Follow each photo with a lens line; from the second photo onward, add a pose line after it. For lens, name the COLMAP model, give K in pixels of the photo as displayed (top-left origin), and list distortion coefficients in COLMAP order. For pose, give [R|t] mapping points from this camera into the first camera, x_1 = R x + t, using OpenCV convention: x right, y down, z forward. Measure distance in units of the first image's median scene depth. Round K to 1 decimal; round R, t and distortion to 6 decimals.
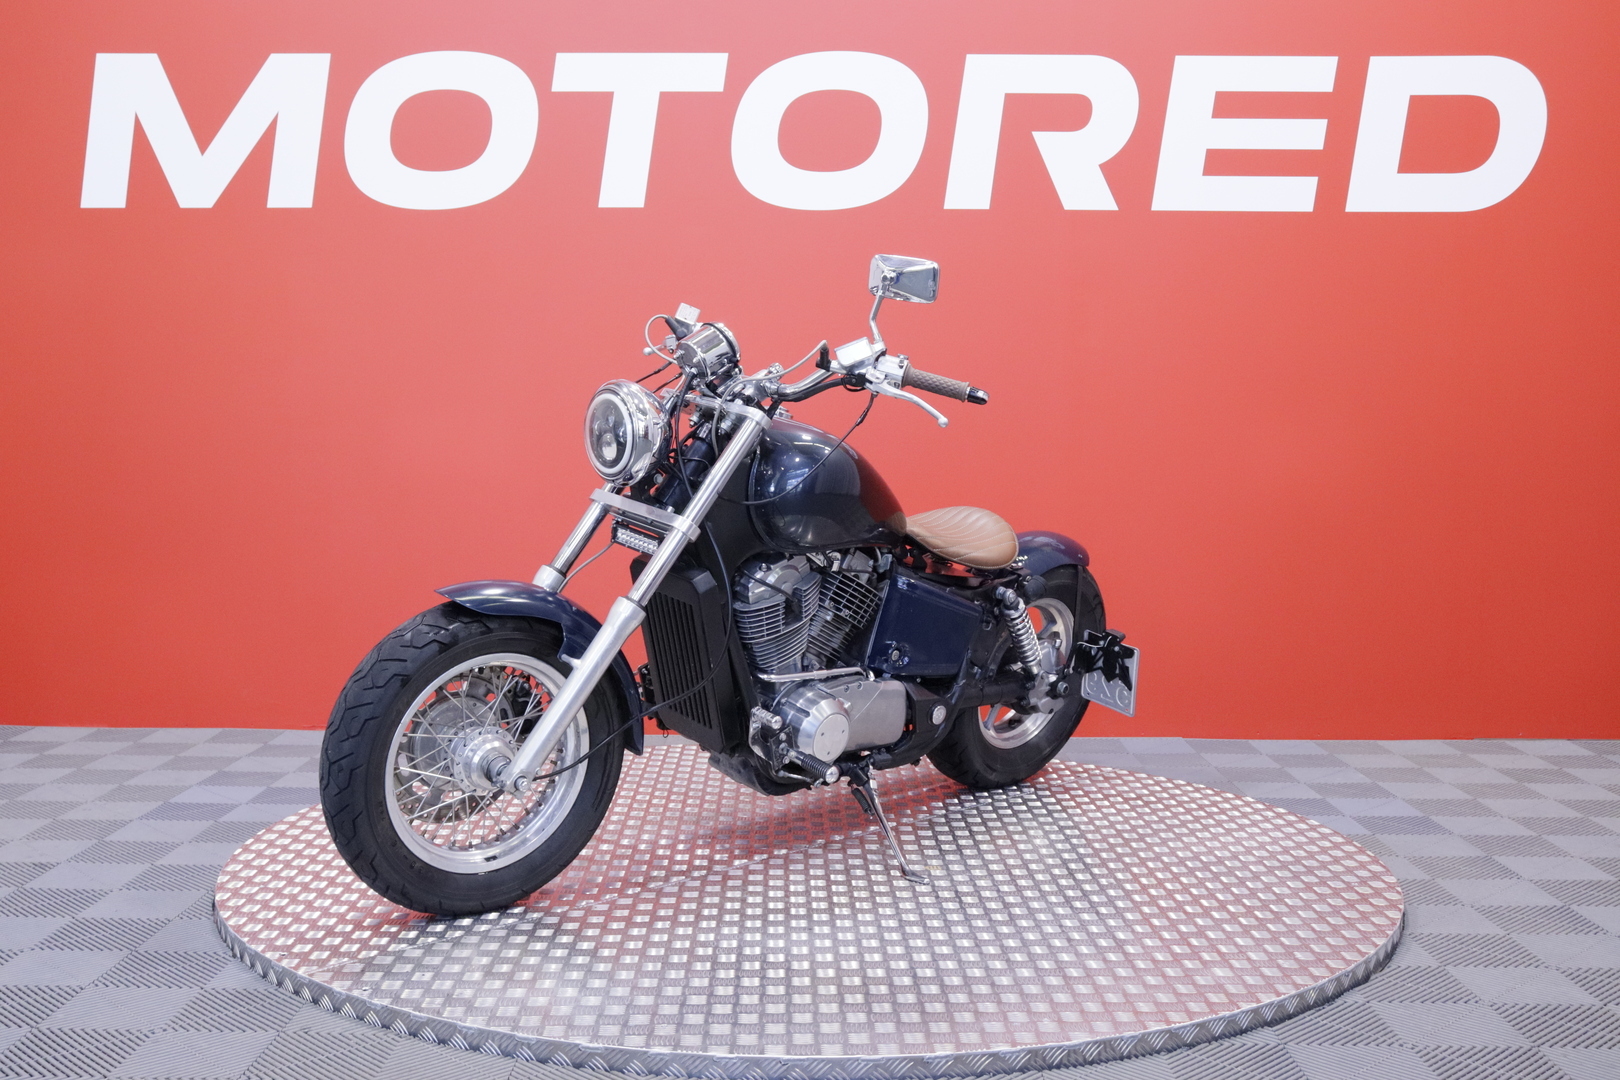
lens RADIAL K [[1826.2, 0, 812.0], [0, 1826.2, 544.8], [0, 0, 1]] dist [-0.027388, 0.000000]
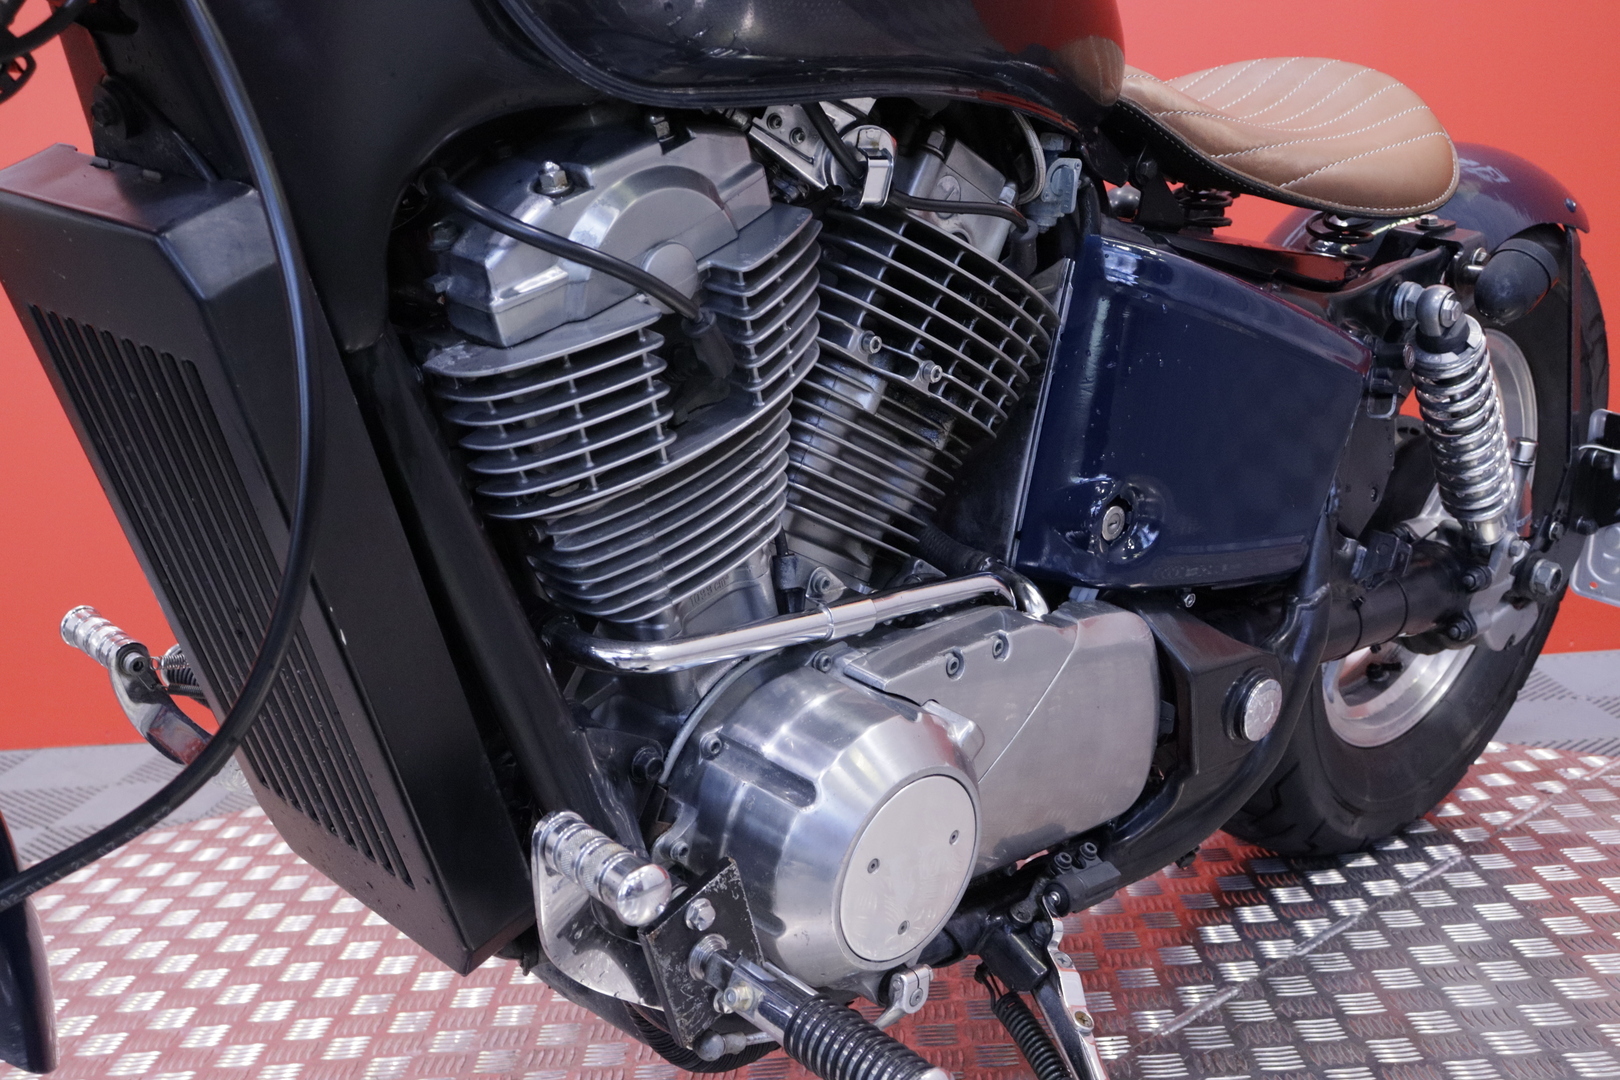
lens RADIAL K [[1922.2, 0, 811.7], [0, 1922.2, 538.8], [0, 0, 1]] dist [0.014023, 0.000000]
pose [[0.996698, -0.073829, -0.033803, 0.009089], [0.076024, 0.994711, 0.069070, 0.039731], [0.028524, -0.071412, 0.997039, 0.717647]]
